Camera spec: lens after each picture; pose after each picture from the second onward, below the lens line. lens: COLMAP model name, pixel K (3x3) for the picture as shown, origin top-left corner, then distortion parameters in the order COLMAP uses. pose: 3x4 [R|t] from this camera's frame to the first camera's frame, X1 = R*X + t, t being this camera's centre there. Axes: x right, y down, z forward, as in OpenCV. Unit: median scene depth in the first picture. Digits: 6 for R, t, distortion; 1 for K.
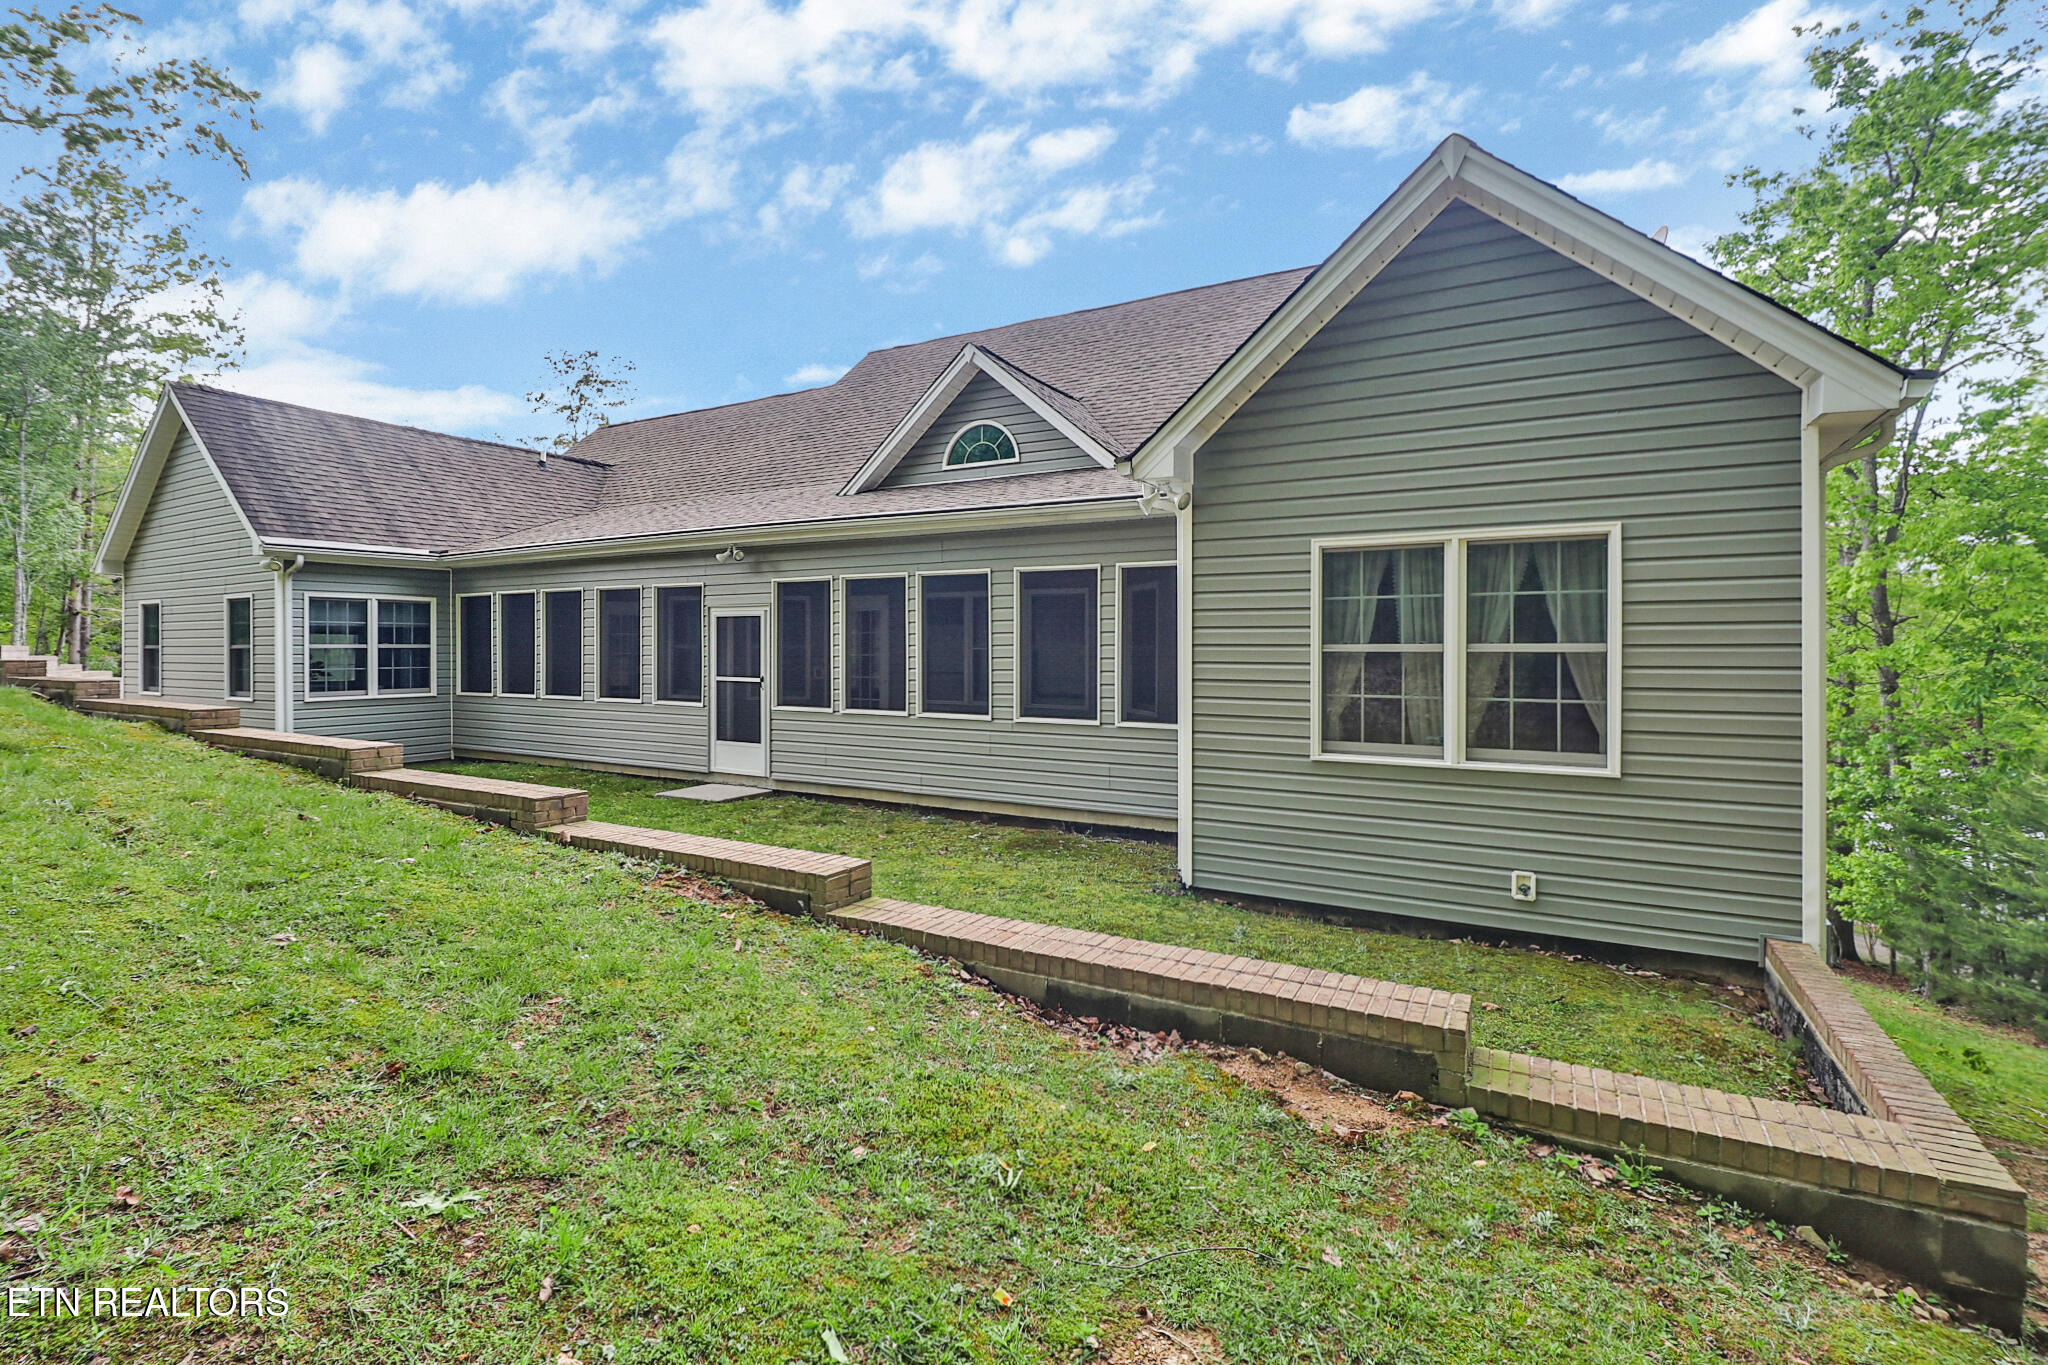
lens RADIAL K [[896.7, 0, 1034.9], [0, 896.7, 667.2], [0, 0, 1]] dist [-0.001083, -0.000162]
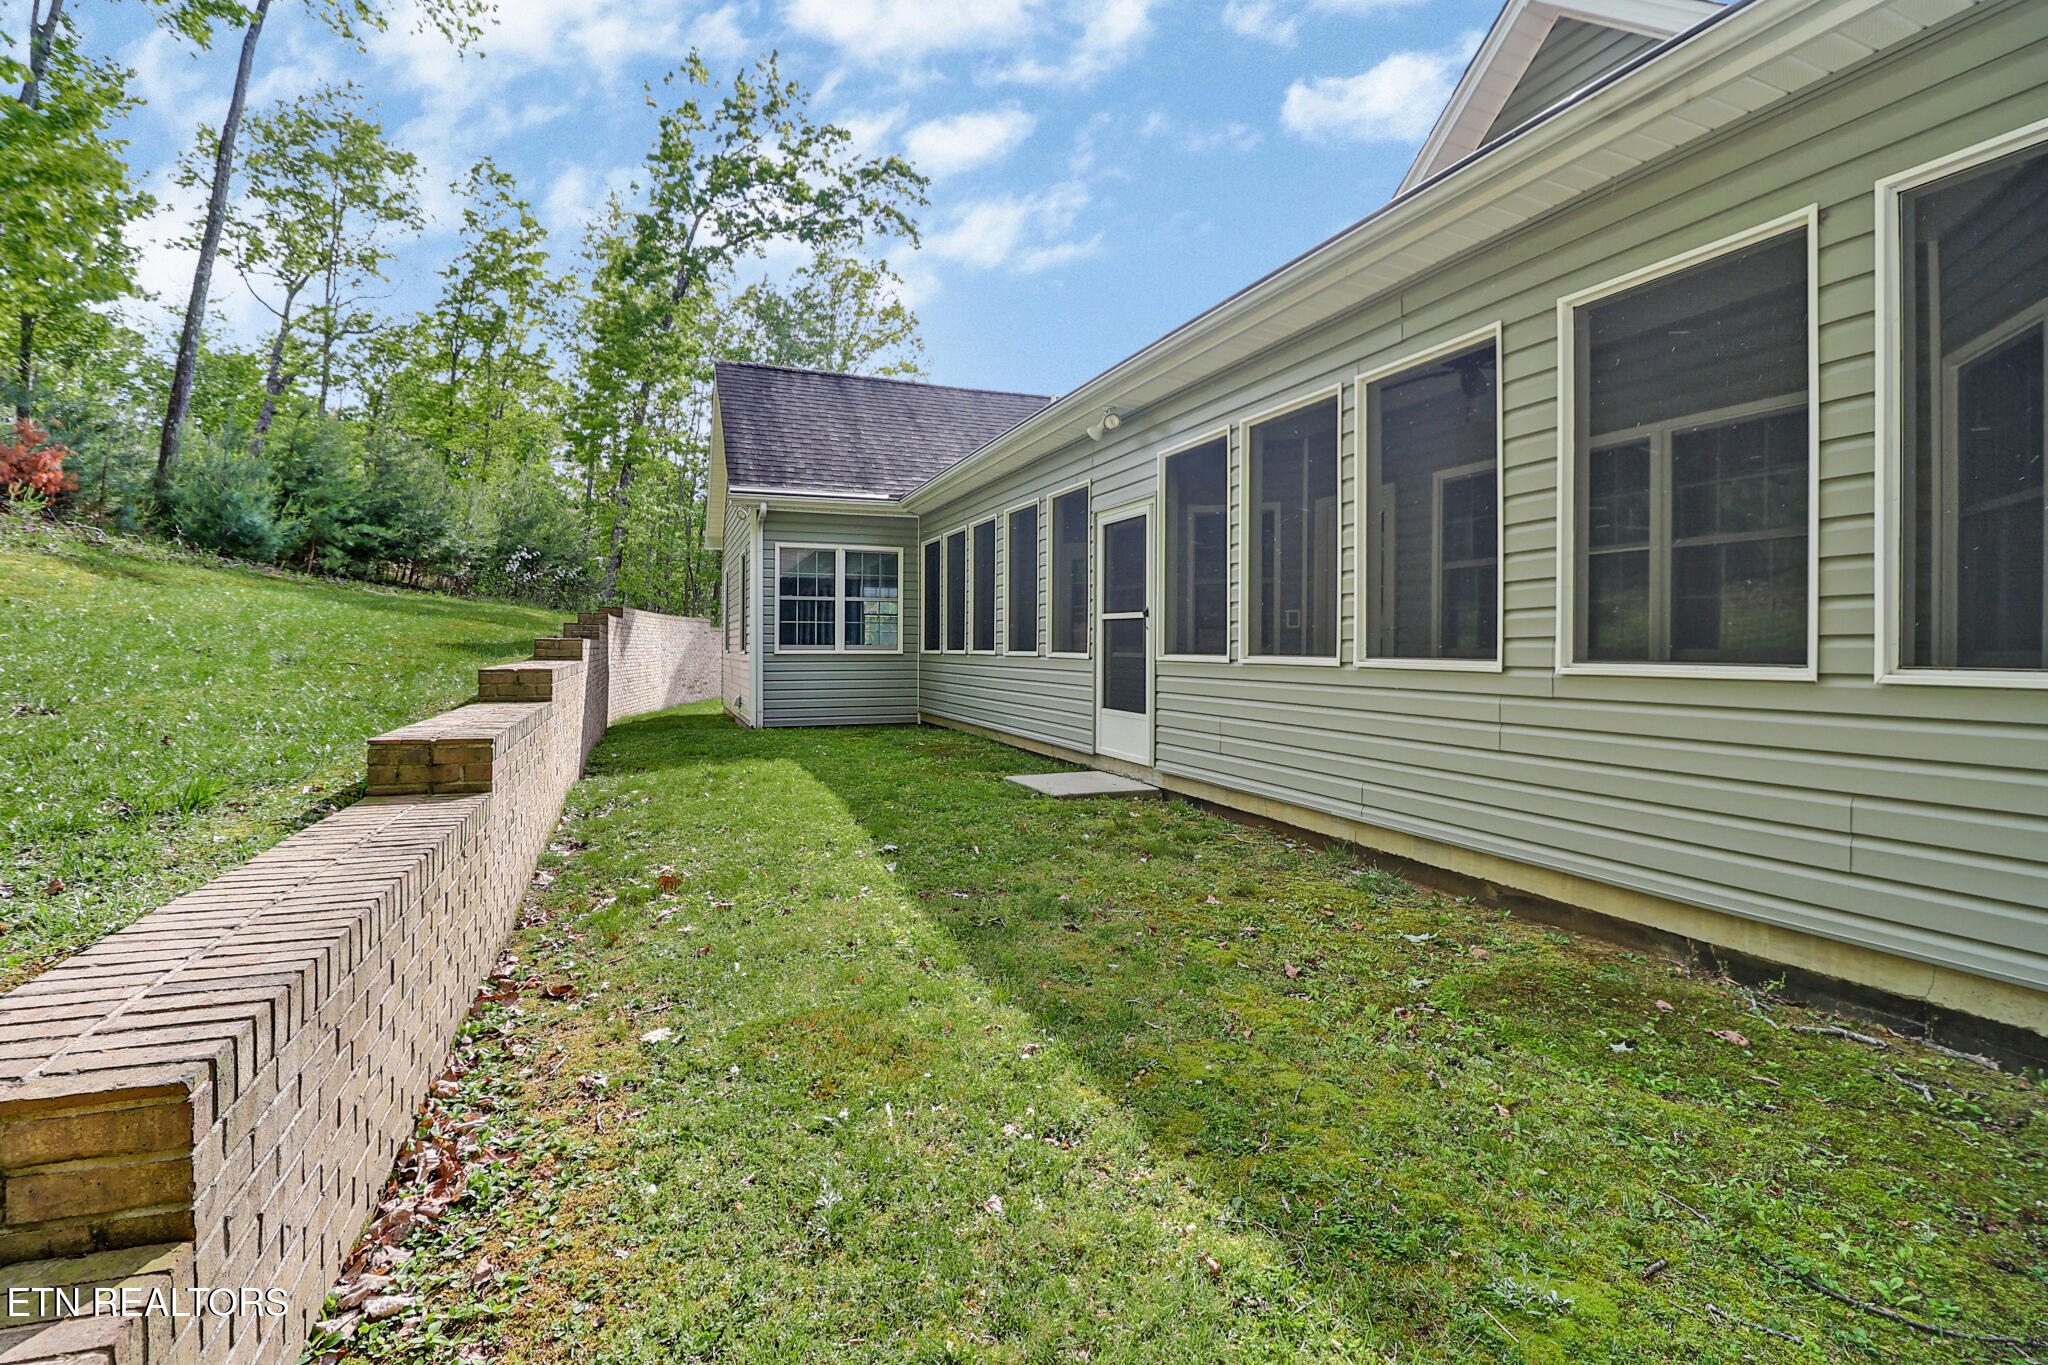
lens RADIAL K [[936.0, 0, 1011.8], [0, 936.0, 657.5], [0, 0, 1]] dist [-0.022681, -0.000526]
pose [[0.764869, 0.006020, -0.644157, 0.049022], [-0.010175, 0.999944, -0.002736, 0.046433], [0.644105, 0.008647, 0.764888, 0.417894]]
